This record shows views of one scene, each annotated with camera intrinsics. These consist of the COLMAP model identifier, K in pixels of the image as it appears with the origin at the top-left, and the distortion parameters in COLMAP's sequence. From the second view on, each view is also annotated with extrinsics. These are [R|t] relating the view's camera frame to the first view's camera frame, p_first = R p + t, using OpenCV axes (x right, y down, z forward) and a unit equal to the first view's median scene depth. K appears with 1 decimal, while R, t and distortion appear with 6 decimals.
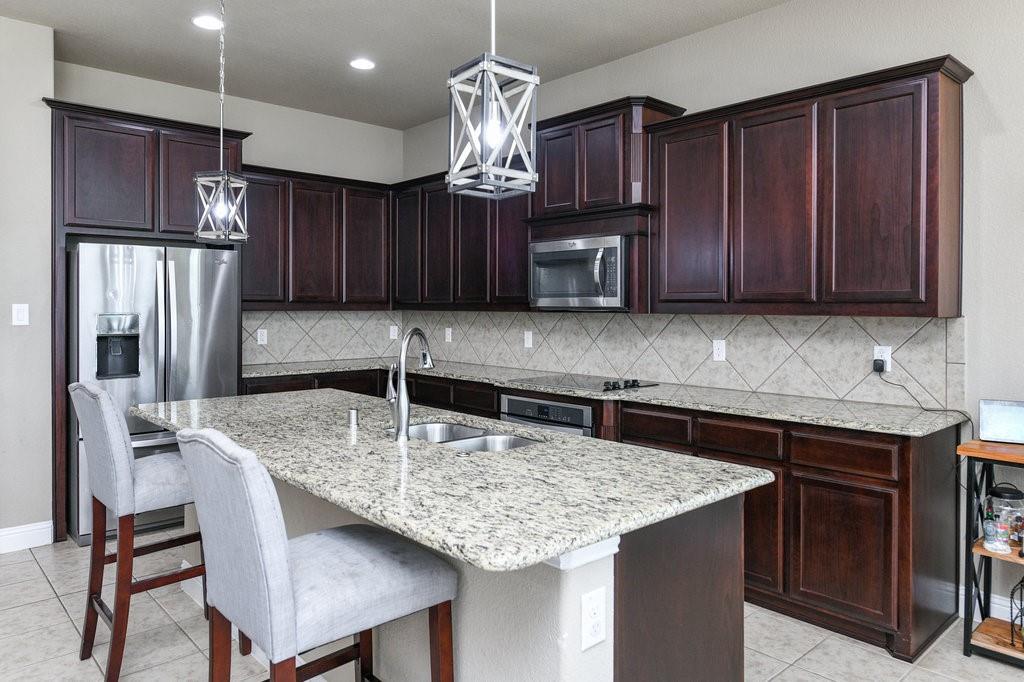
lens RADIAL K [[674.8, 0, 493.1], [0, 674.8, 306.2], [0, 0, 1]] dist [0.011579, -0.001802]
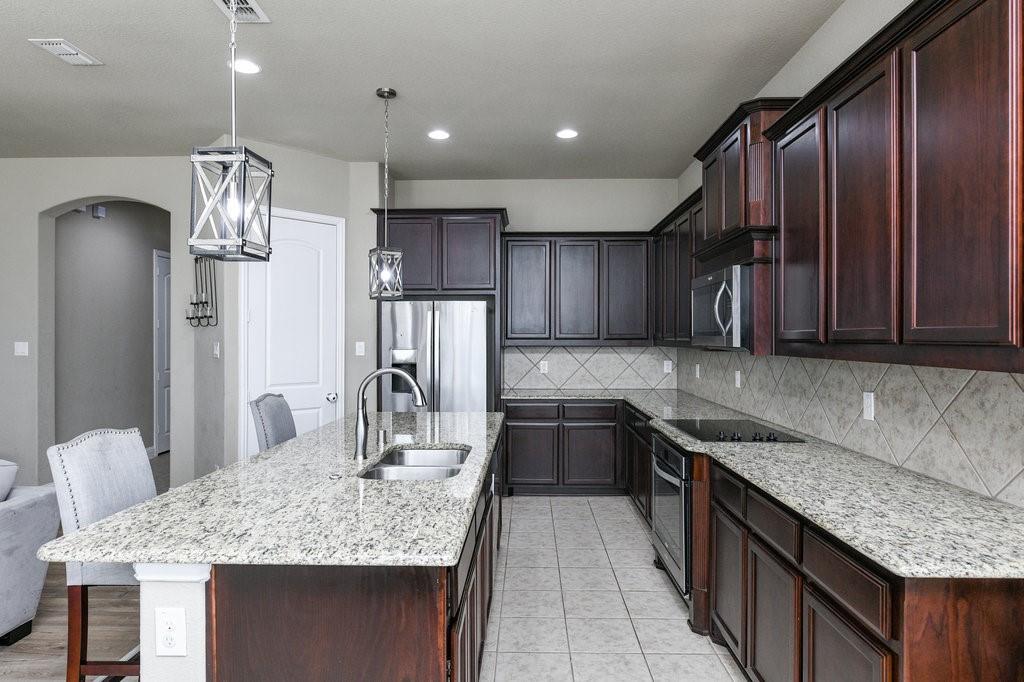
lens RADIAL K [[572.7, 0, 512.4], [0, 572.7, 340.6], [0, 0, 1]] dist [0.002219, -0.002098]
pose [[0.738855, 0.000147, -0.673864, 0.471749], [0.003194, 0.999988, 0.003719, -0.010882], [0.673857, -0.004900, 0.738846, 0.261518]]
